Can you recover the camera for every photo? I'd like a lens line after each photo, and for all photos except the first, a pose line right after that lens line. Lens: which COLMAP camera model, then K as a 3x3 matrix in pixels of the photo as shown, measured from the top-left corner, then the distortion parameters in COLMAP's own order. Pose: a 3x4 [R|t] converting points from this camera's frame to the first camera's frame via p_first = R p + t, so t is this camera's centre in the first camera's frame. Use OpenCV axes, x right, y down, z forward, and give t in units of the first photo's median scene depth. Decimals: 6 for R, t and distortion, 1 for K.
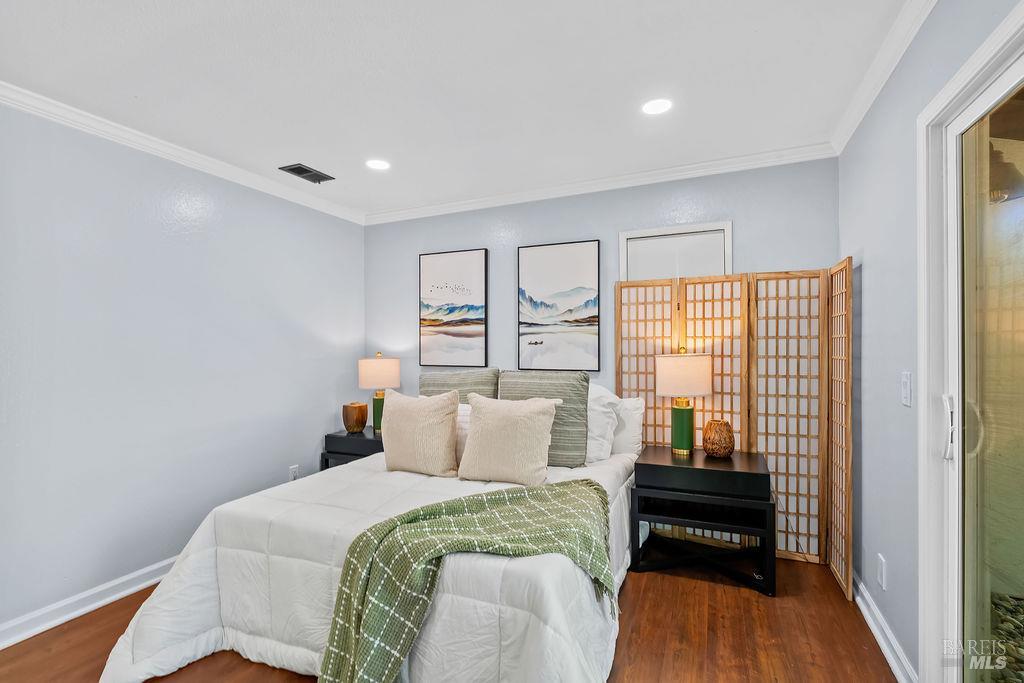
lens RADIAL K [[463.9, 0, 512.0], [0, 463.9, 341.5], [0, 0, 1]] dist [0.002099, 0.000654]
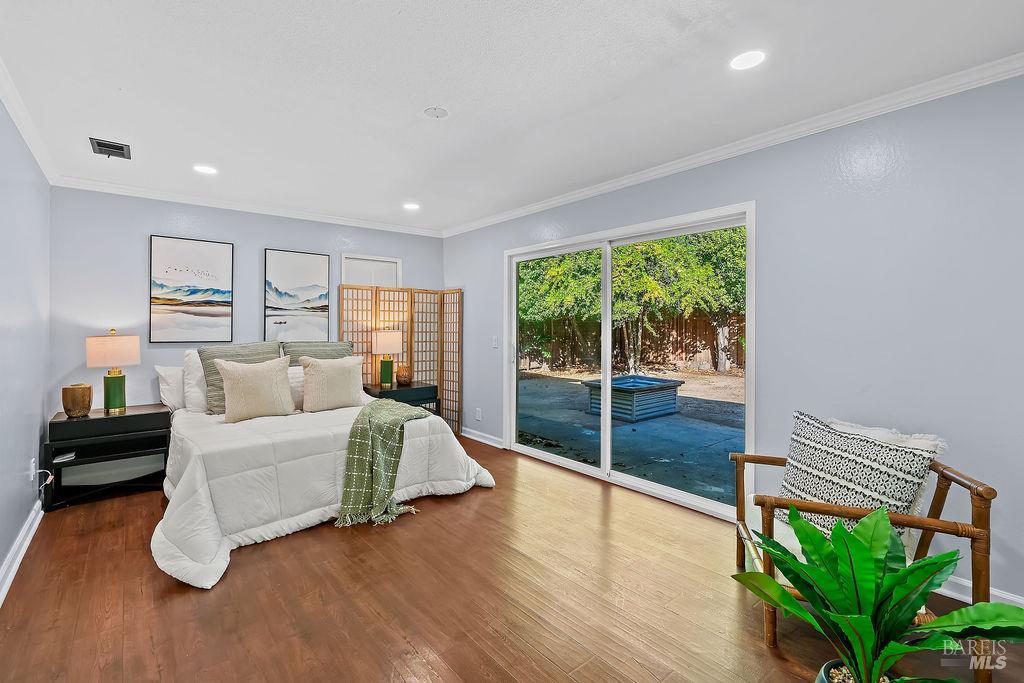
lens RADIAL K [[463.9, 0, 512.0], [0, 463.9, 341.5], [0, 0, 1]] dist [0.002099, 0.000654]
pose [[0.444407, -0.026127, 0.895444, -0.893269], [-0.024365, 0.998852, 0.041237, -0.015180], [-0.895493, -0.040144, 0.443261, -0.199553]]
